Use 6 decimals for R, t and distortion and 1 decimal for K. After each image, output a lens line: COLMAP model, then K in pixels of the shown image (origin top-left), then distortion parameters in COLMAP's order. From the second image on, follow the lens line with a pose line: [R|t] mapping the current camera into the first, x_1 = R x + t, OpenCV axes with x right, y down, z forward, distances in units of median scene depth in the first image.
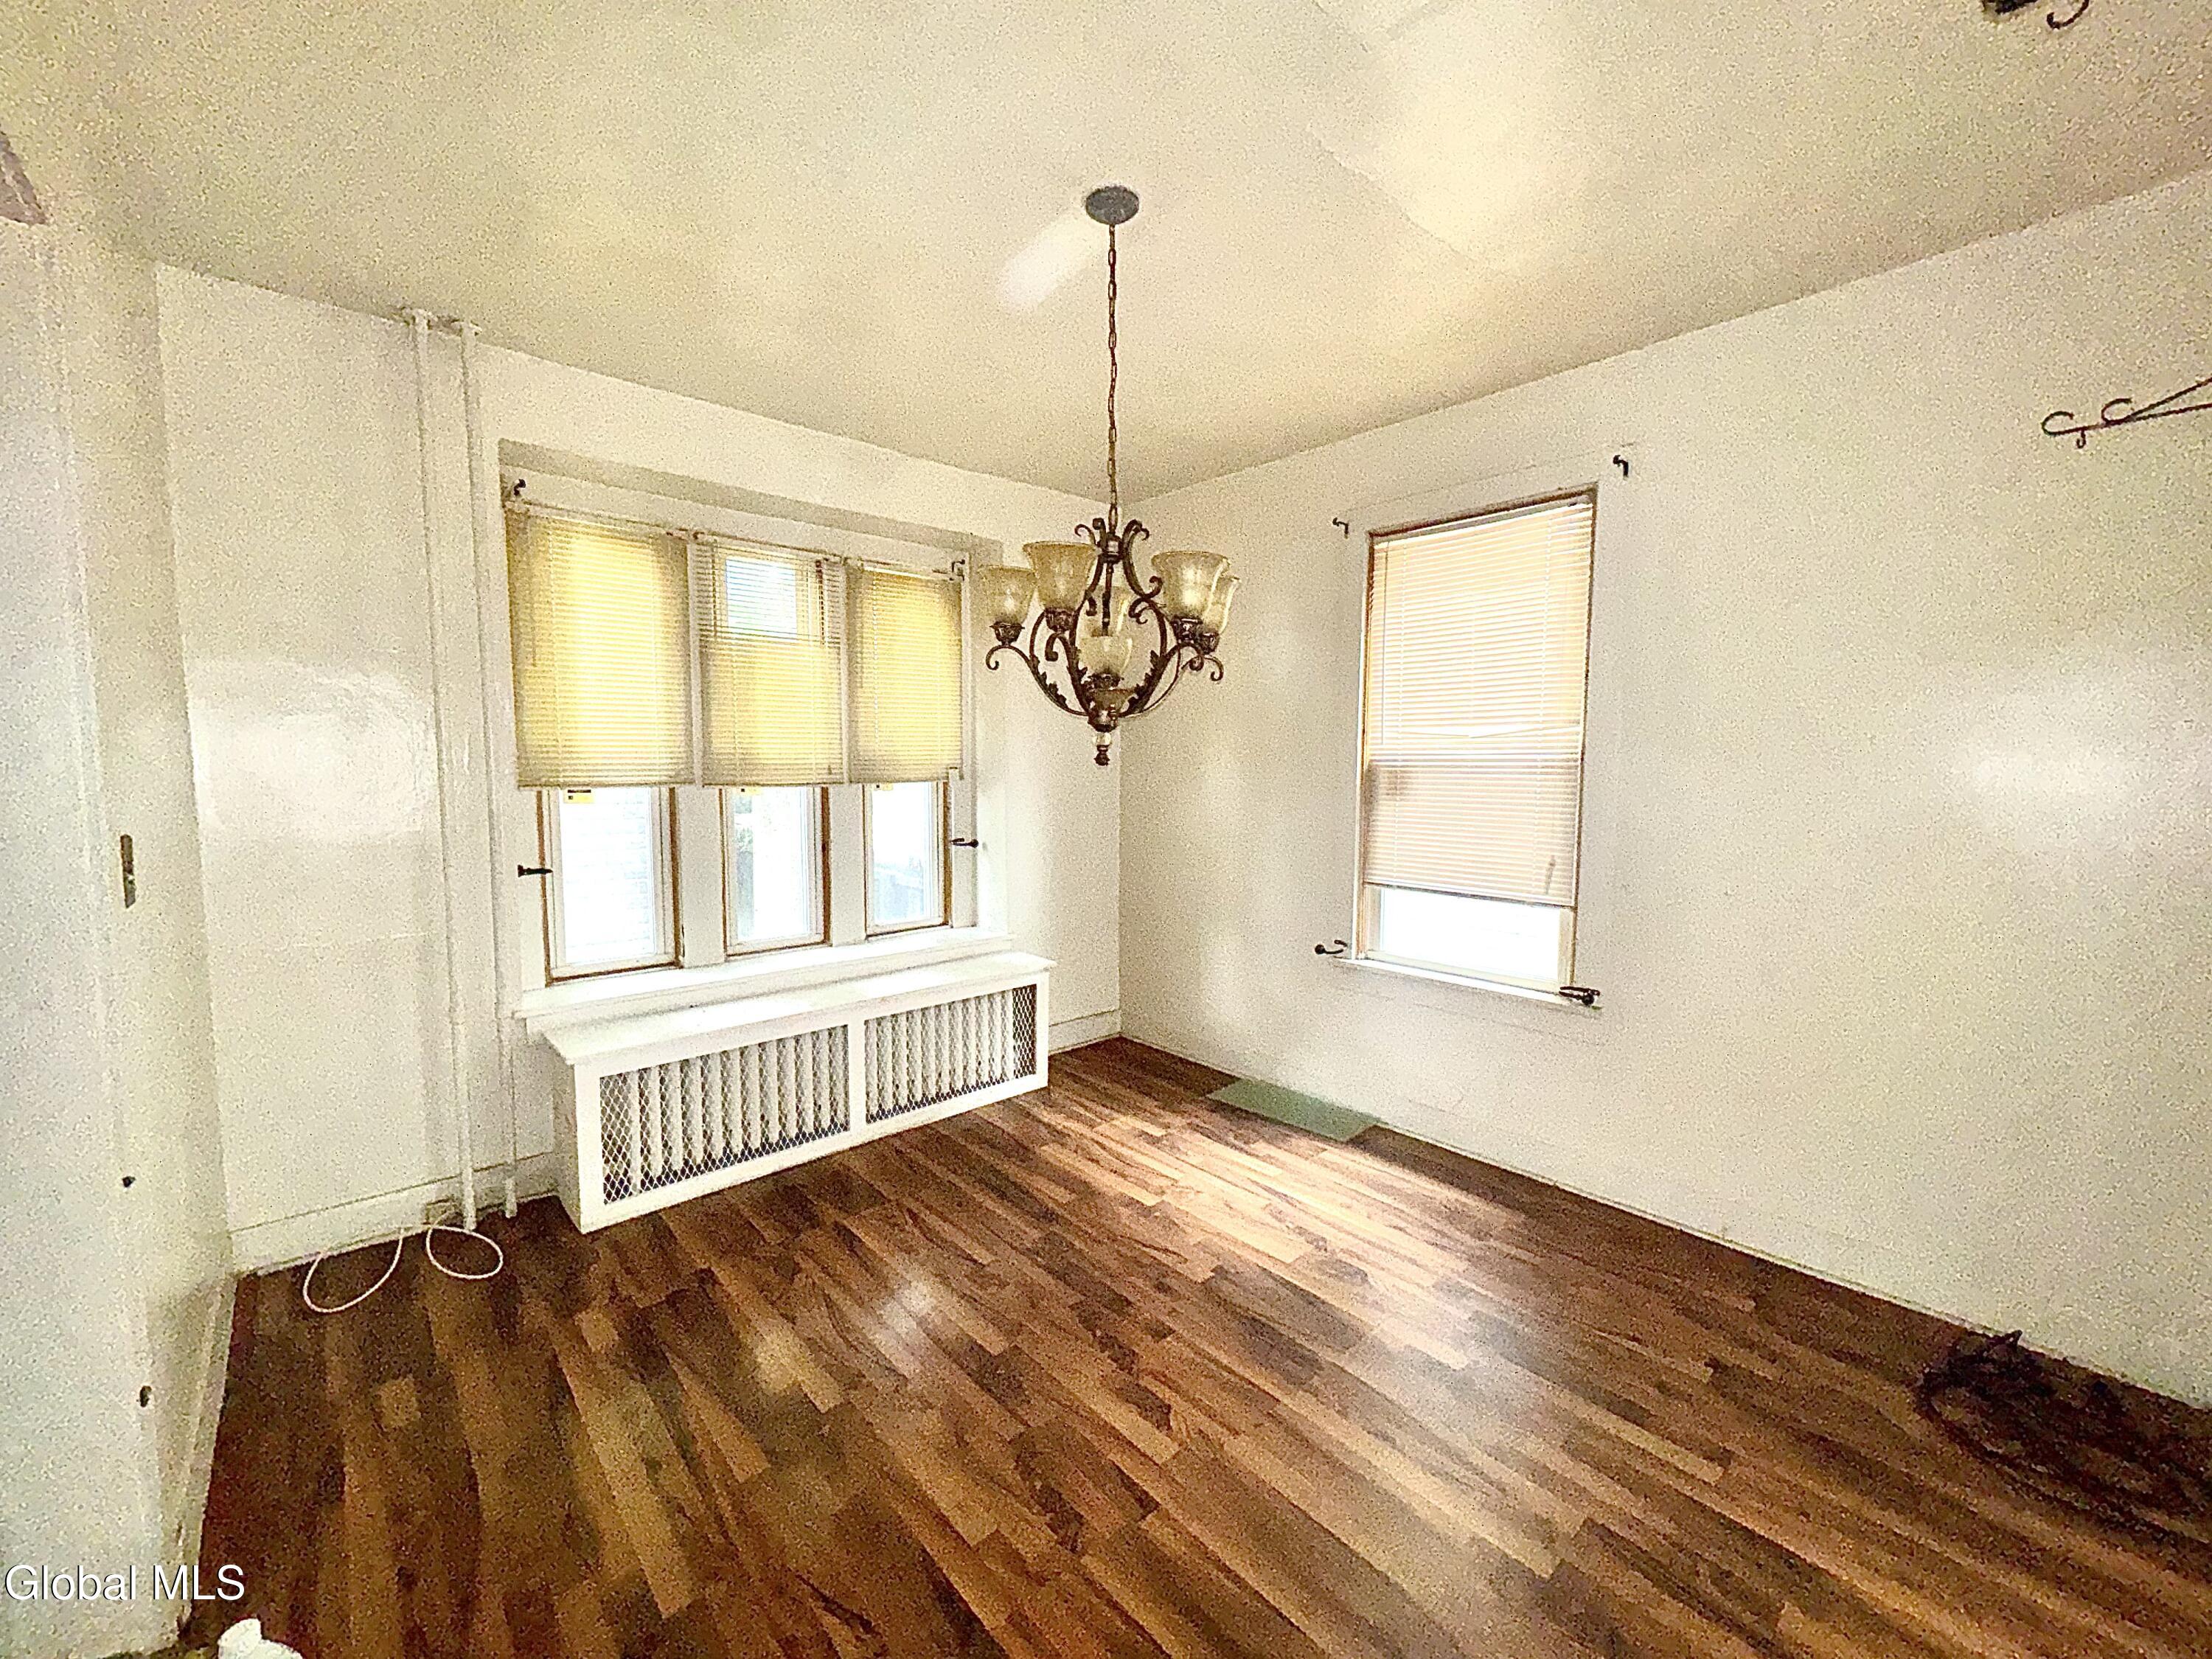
lens RADIAL K [[885.6, 0, 1106.0], [0, 885.6, 829.5], [0, 0, 1]] dist [-0.000095, -0.000104]
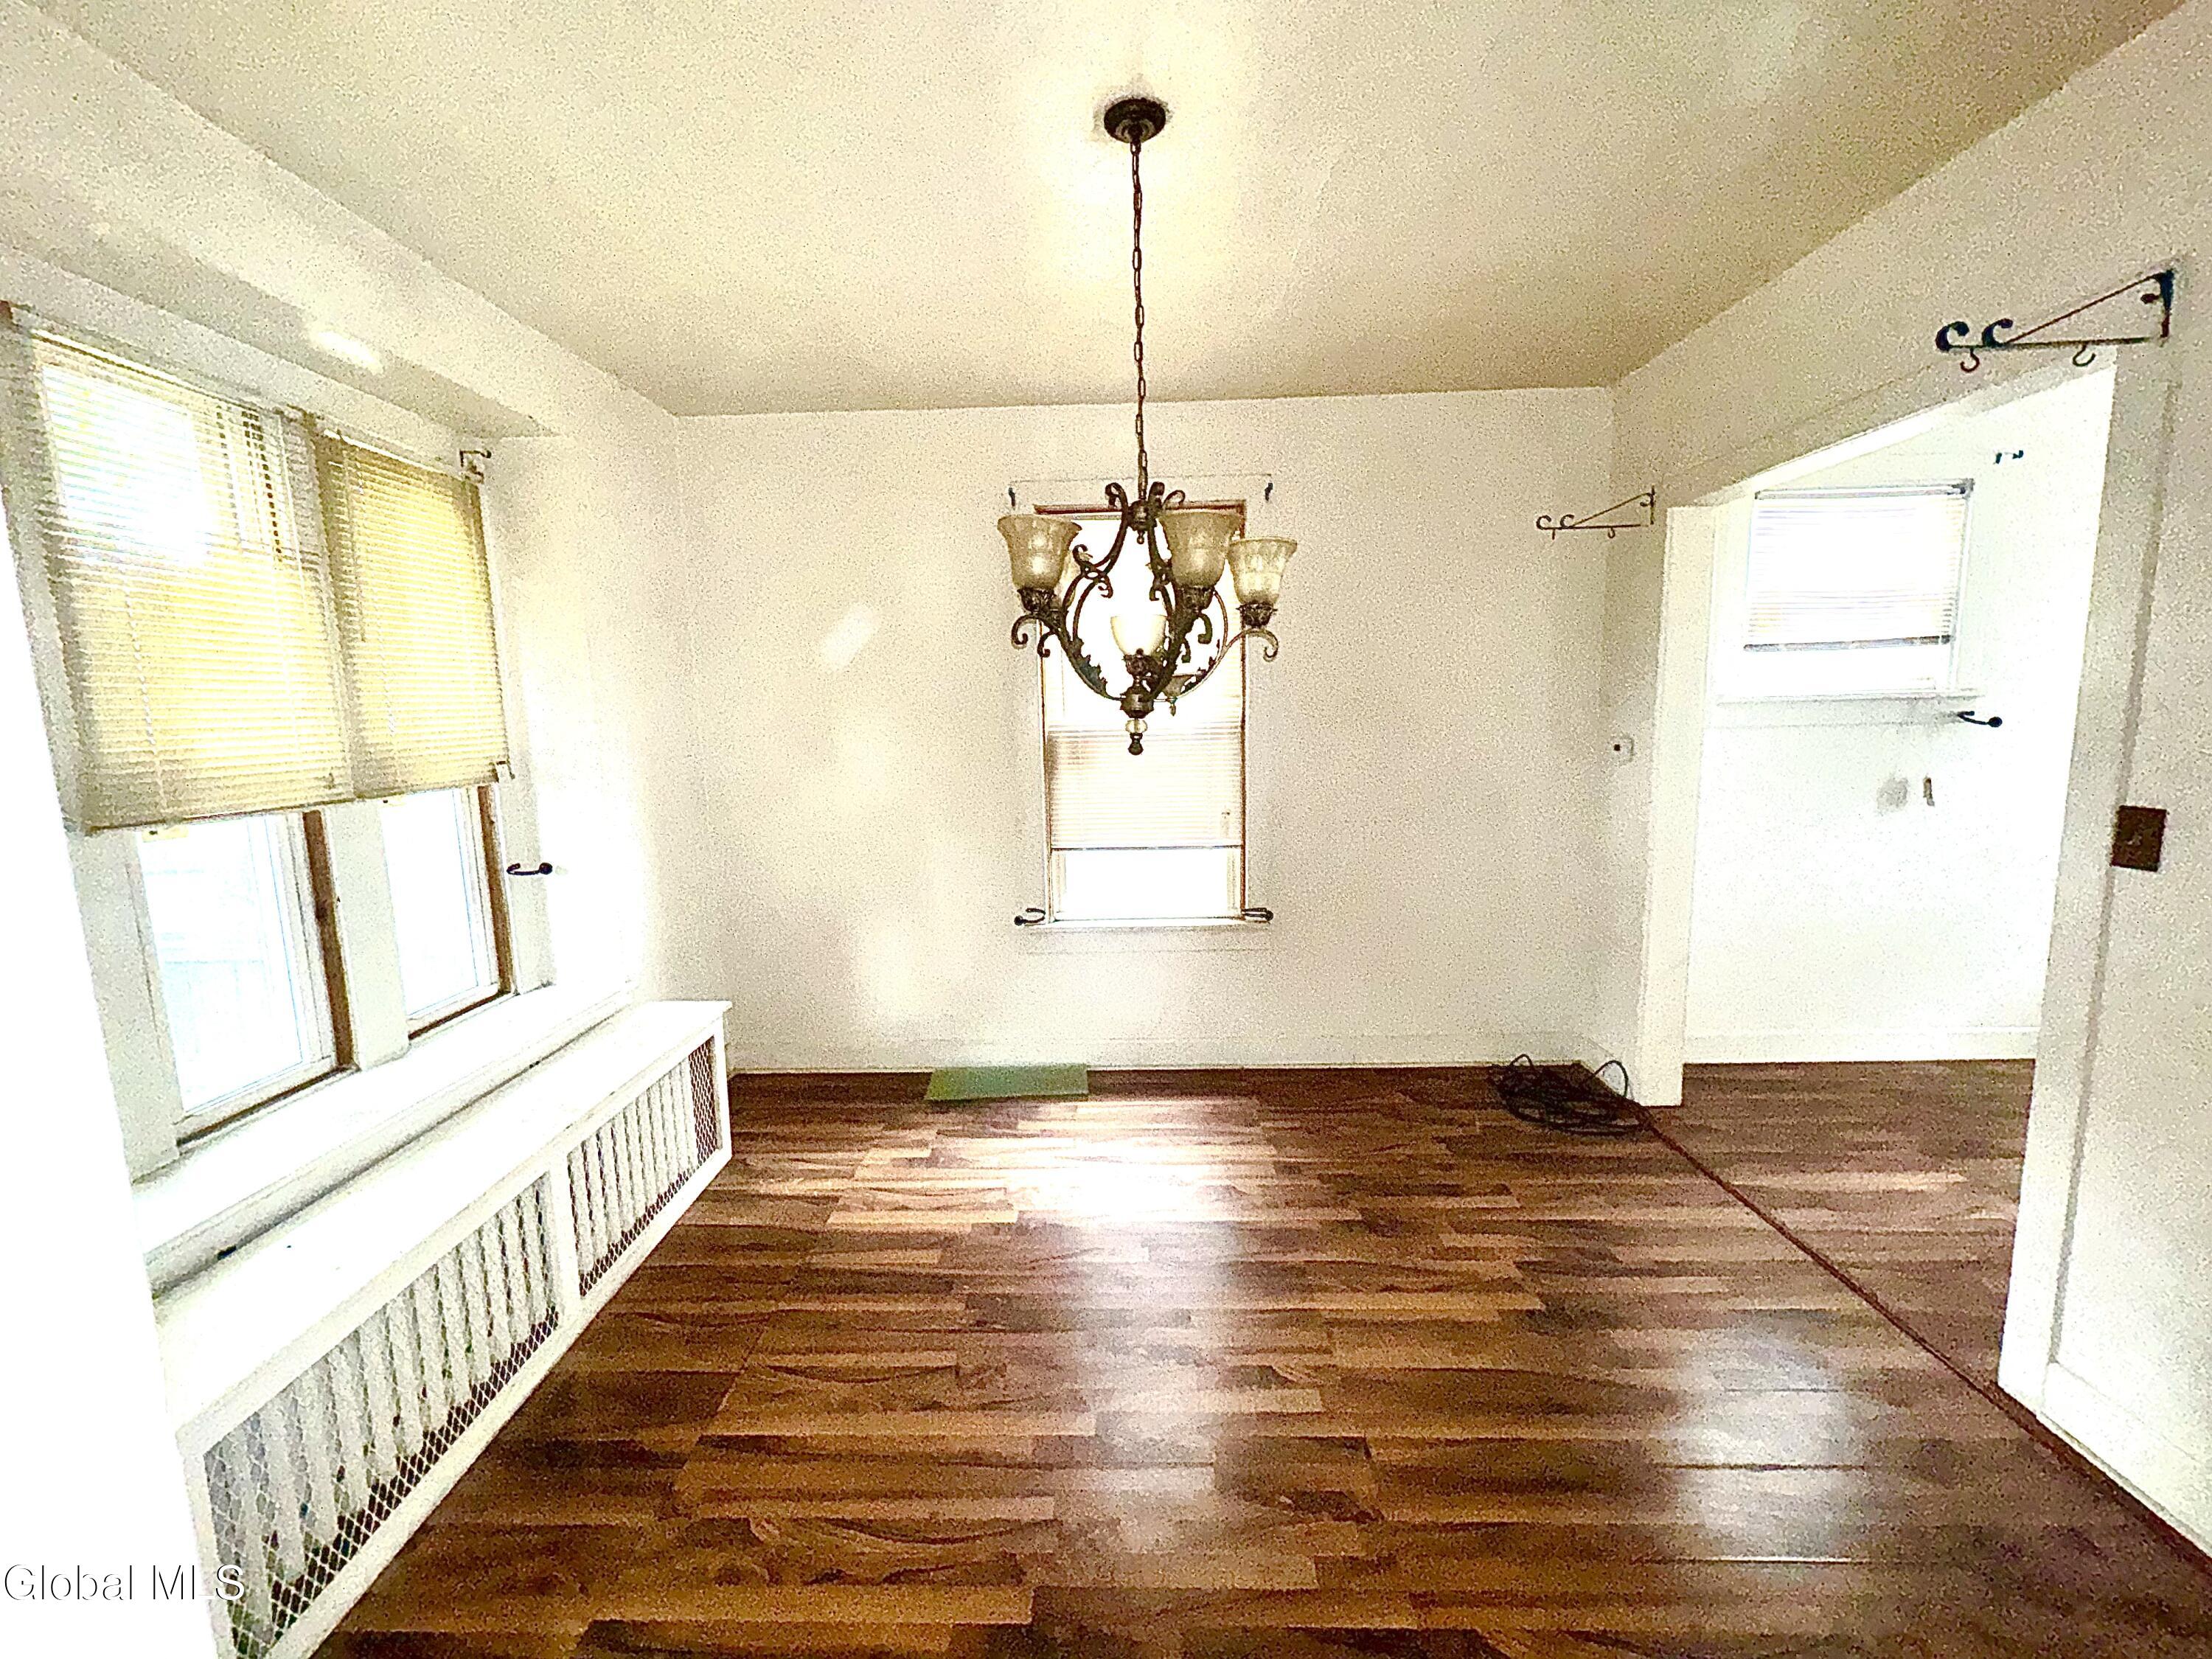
lens RADIAL K [[885.6, 0, 1106.0], [0, 885.6, 829.5], [0, 0, 1]] dist [-0.000095, -0.000104]
pose [[0.683937, -0.115832, 0.720287, -0.445902], [0.080395, 0.993268, 0.083393, -0.048472], [-0.725098, 0.000872, 0.688645, 0.253130]]
